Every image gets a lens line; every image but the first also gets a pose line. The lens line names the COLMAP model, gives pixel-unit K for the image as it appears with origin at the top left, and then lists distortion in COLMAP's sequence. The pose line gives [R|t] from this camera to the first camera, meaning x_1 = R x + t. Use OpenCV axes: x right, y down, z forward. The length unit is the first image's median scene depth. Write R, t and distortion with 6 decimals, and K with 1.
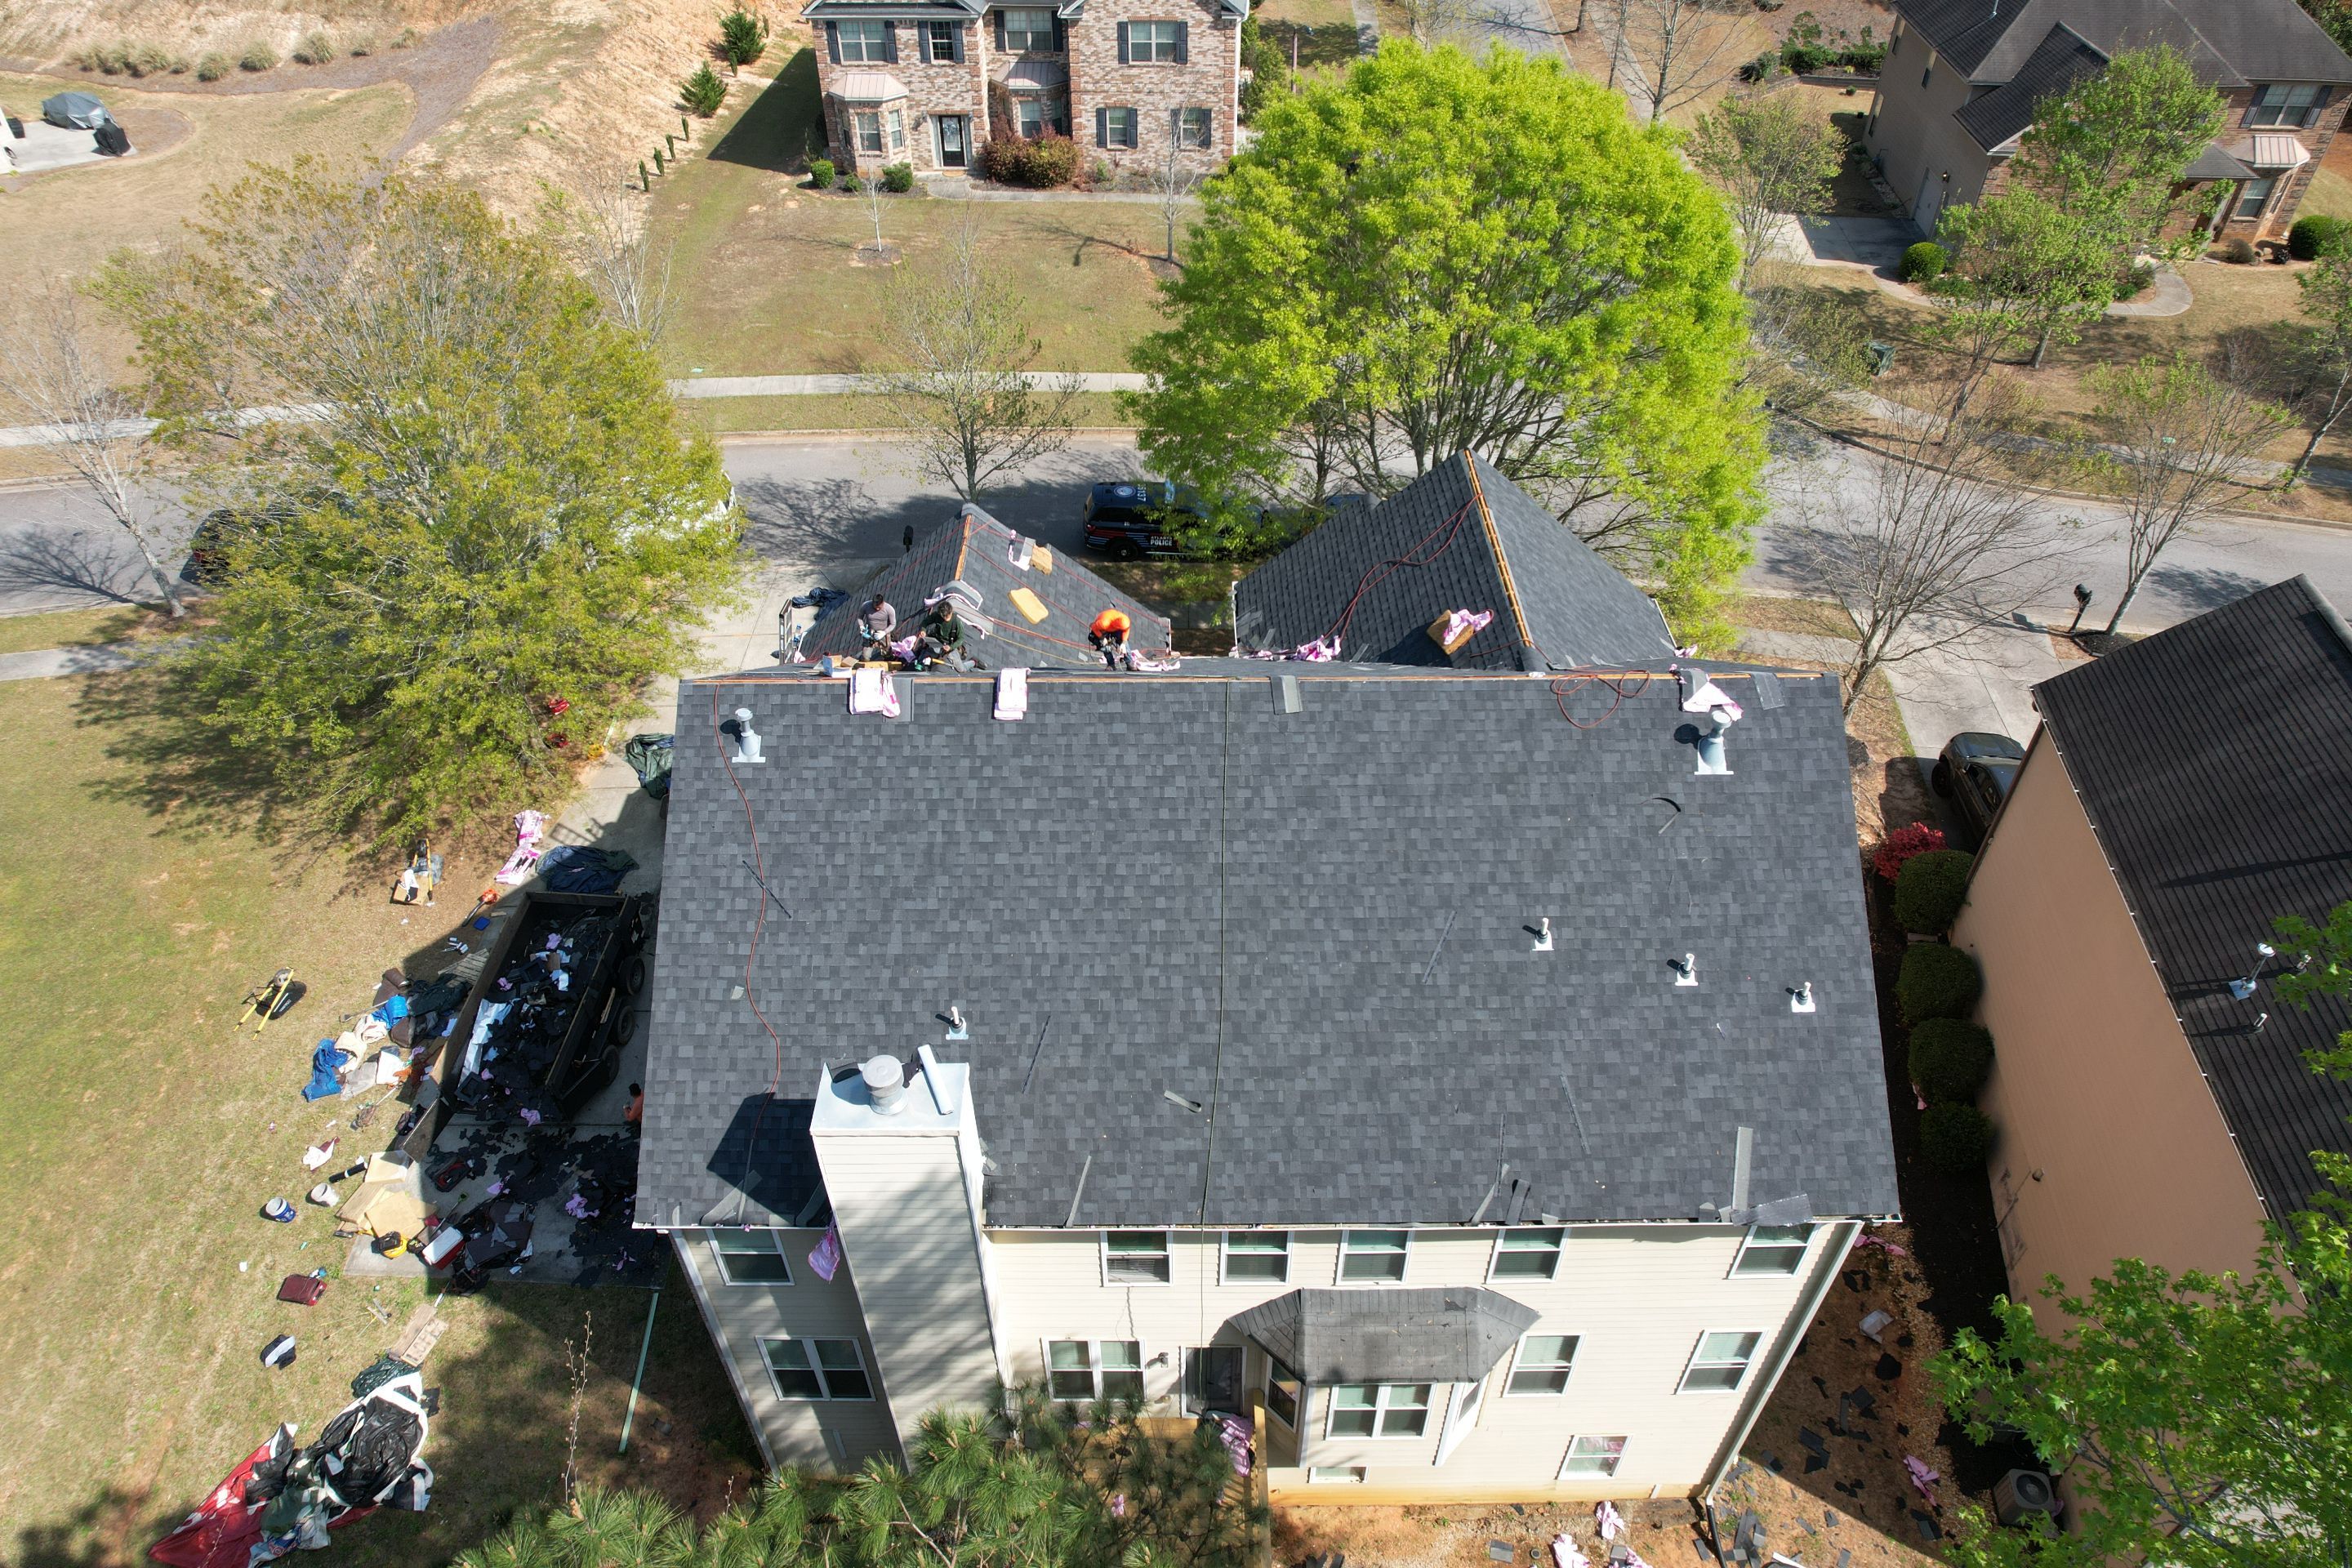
lens RADIAL K [[1508.3, 0, 1175.2], [0, 1508.3, 784.4], [0, 0, 1]] dist [-0.074513, 0.071416]
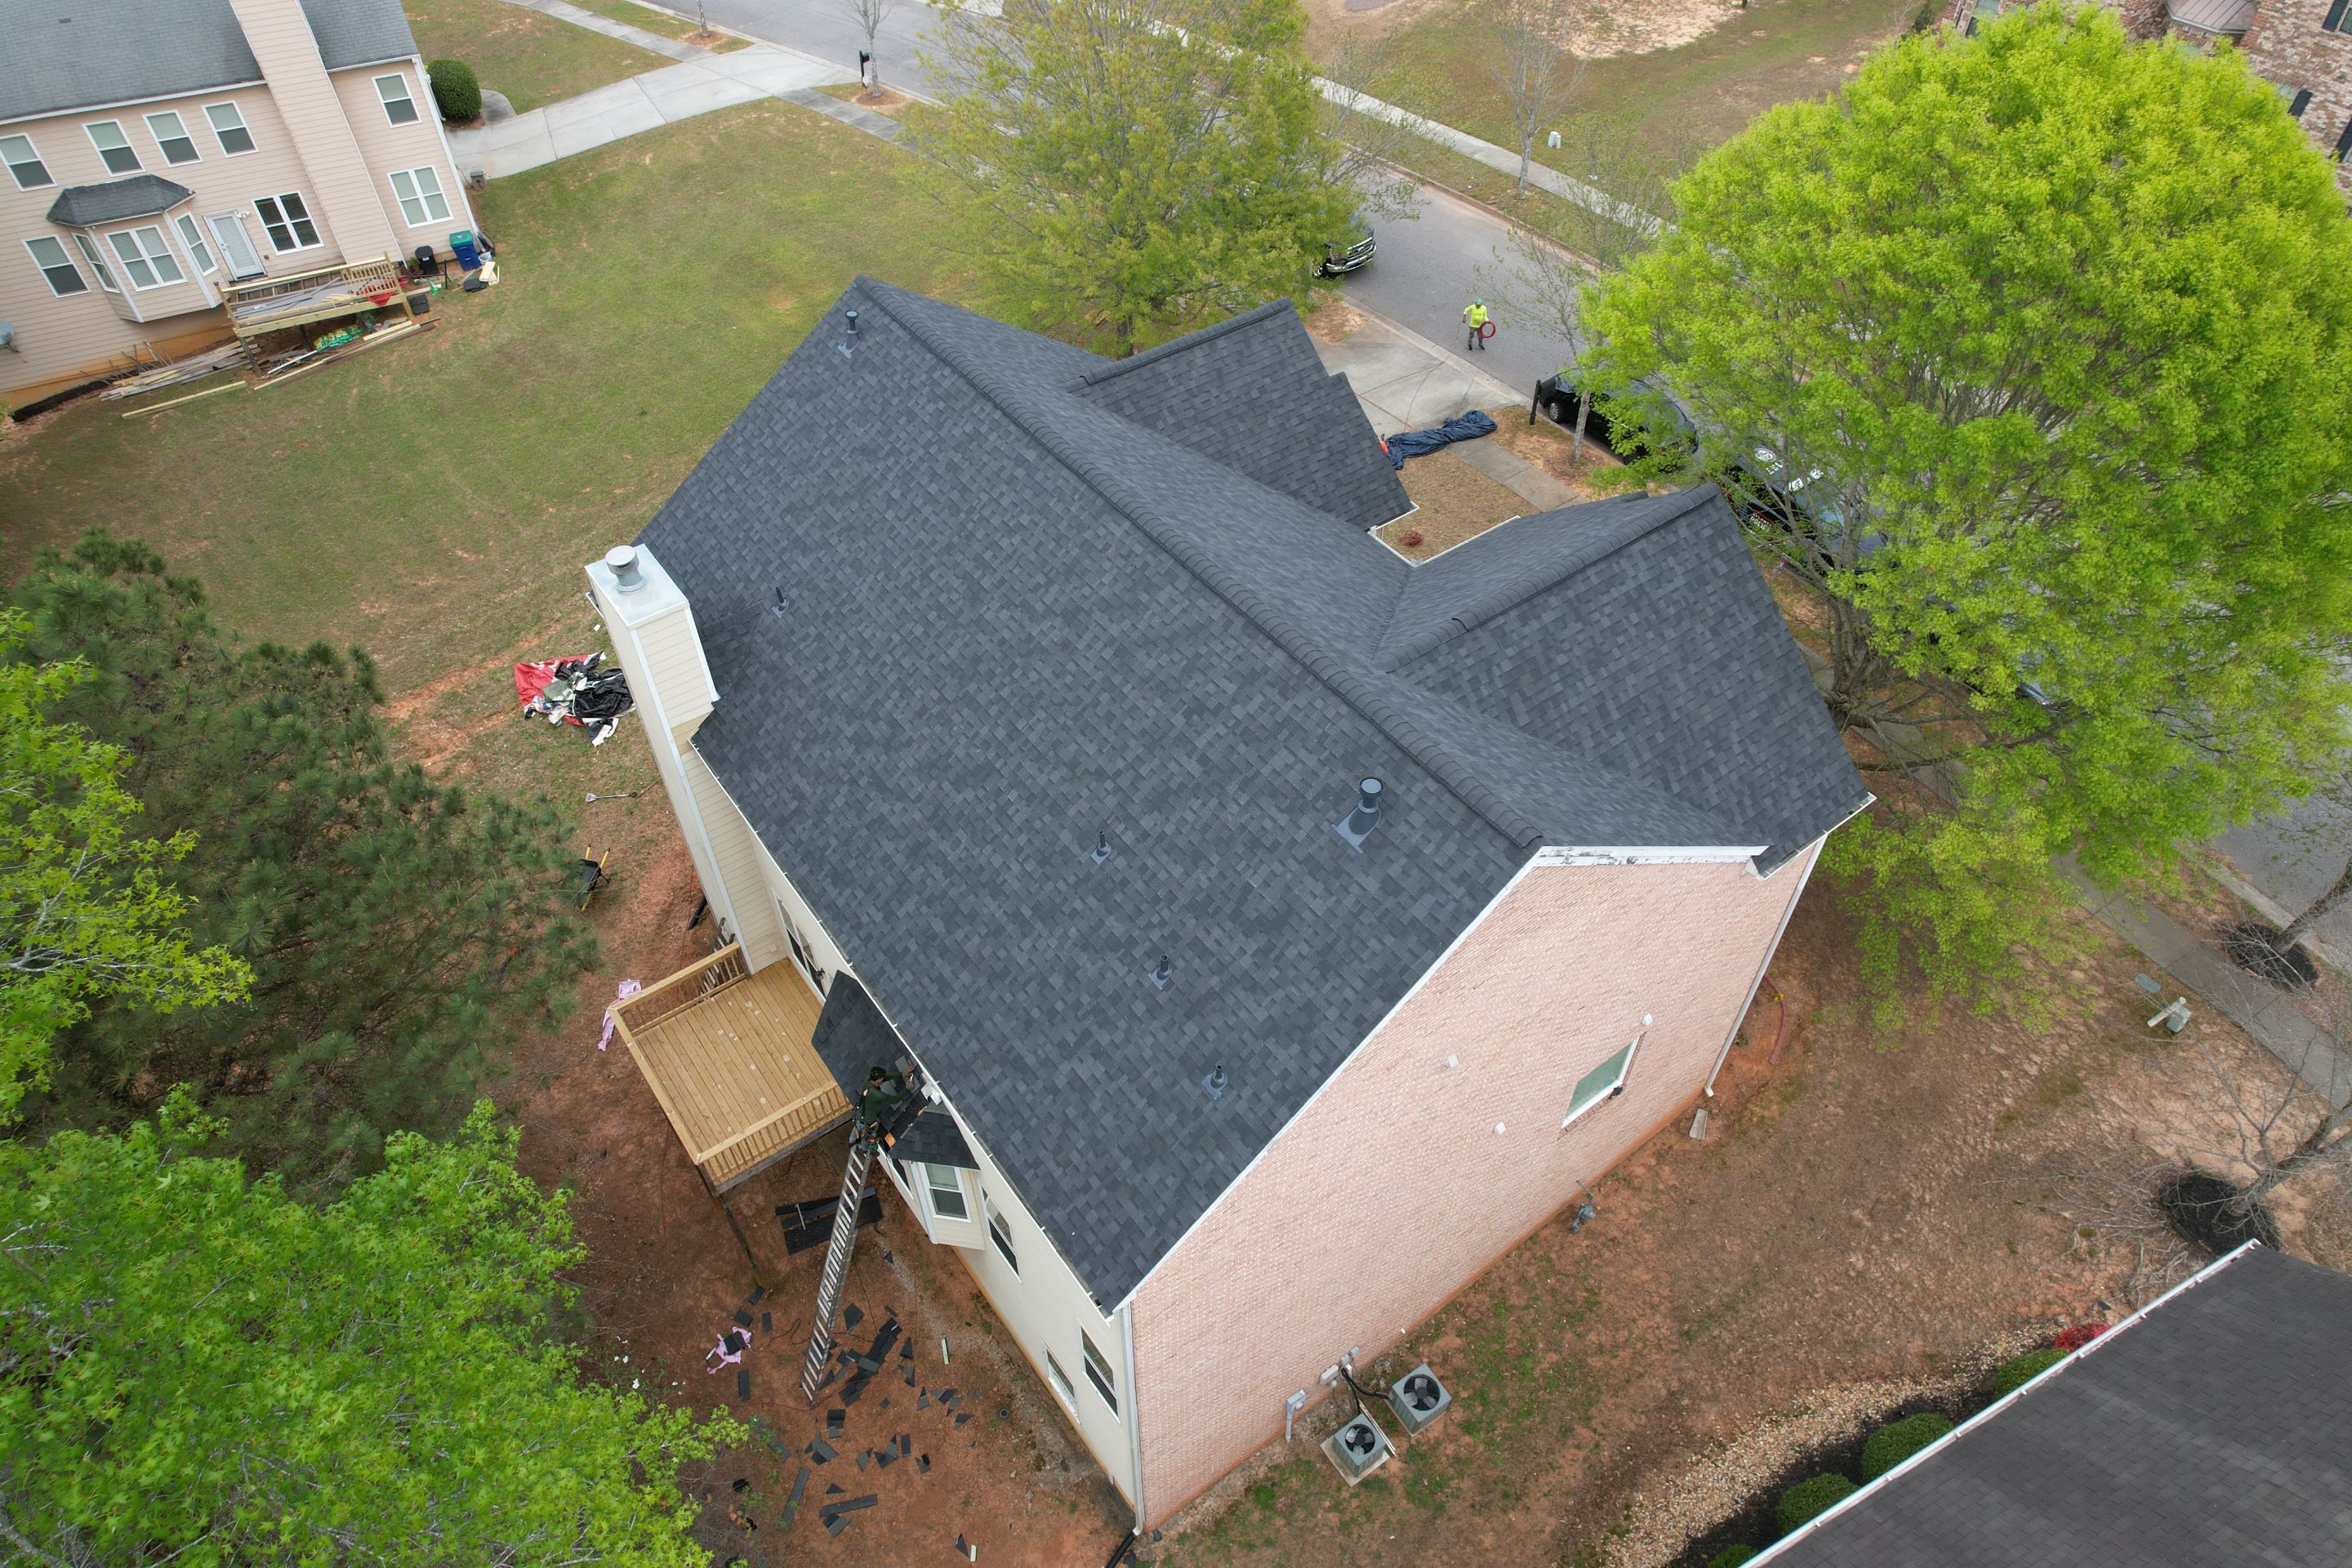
lens RADIAL K [[1508.3, 0, 1183.1], [0, 1508.3, 778.8], [0, 0, 1]] dist [-0.074513, 0.071416]
pose [[0.589217, 0.586197, -0.556054, 0.593199], [-0.528639, 0.800154, 0.283361, -0.178783], [0.611035, 0.126991, 0.781351, 0.200213]]
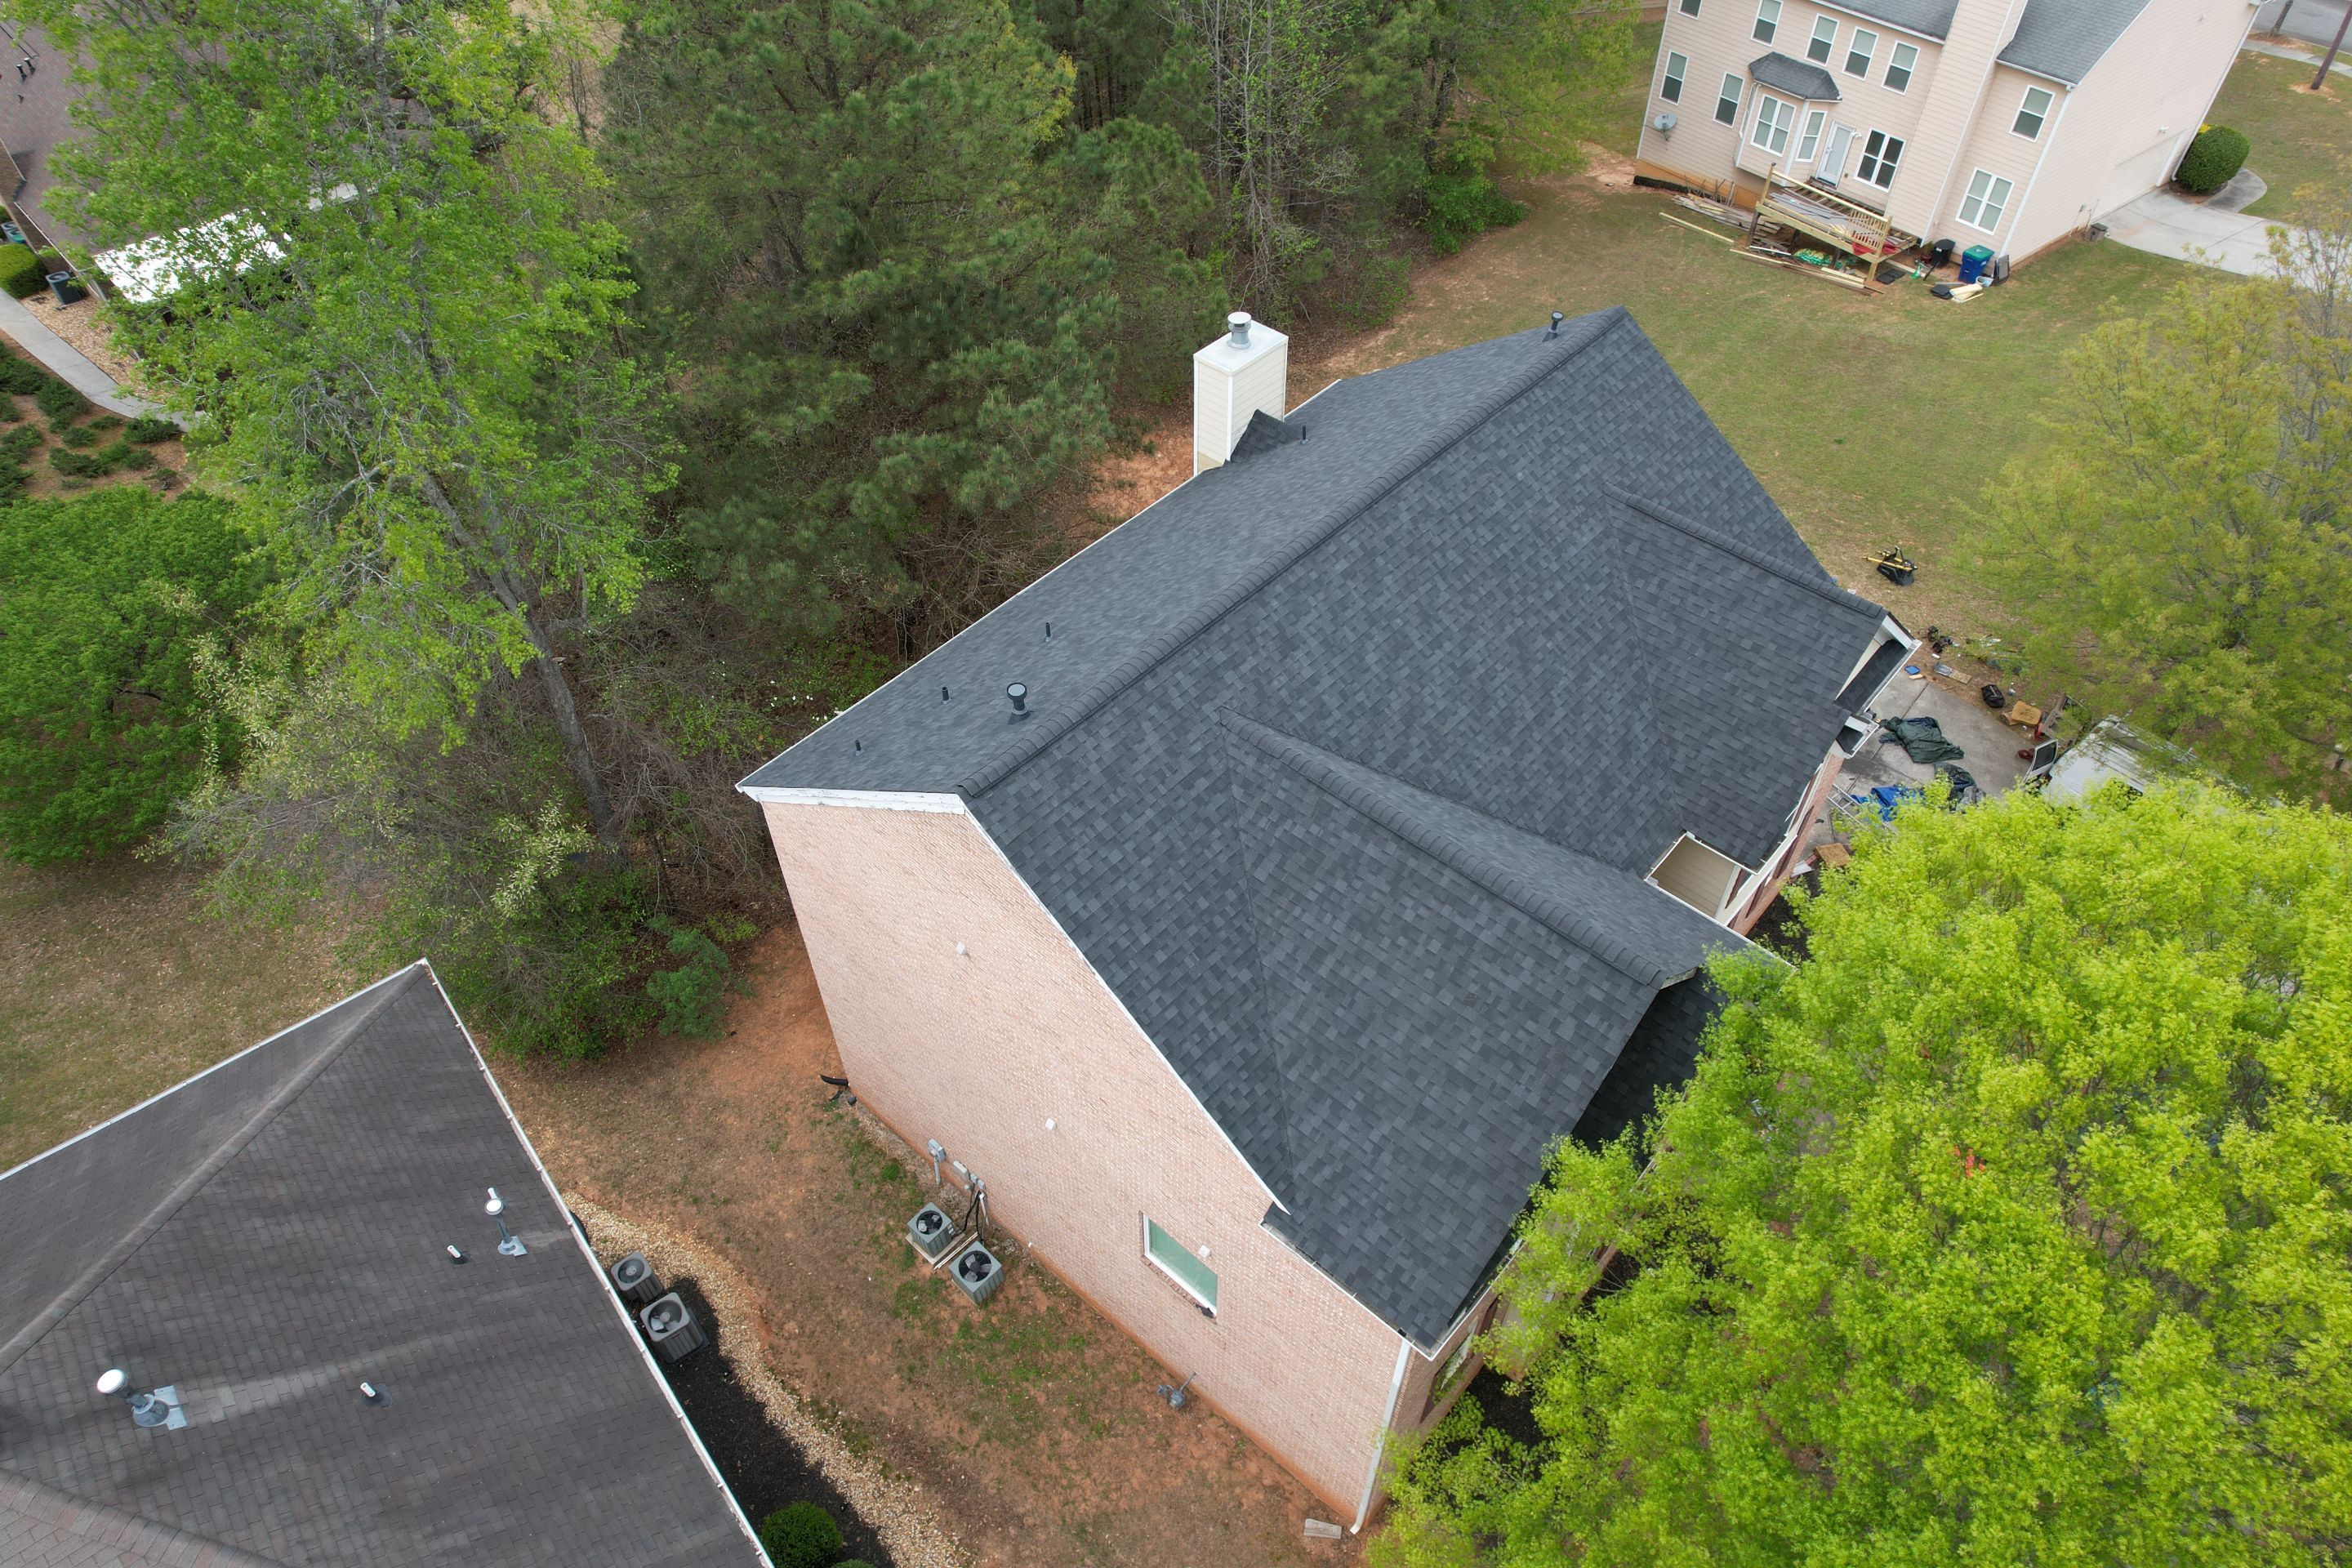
lens RADIAL K [[1508.3, 0, 1181.0], [0, 1508.3, 779.5], [0, 0, 1]] dist [-0.074513, 0.071416]
pose [[-0.667830, 0.546260, -0.505573, 0.632608], [-0.483271, 0.198367, 0.852701, -0.713165], [0.566085, 0.813788, 0.131516, 0.746452]]
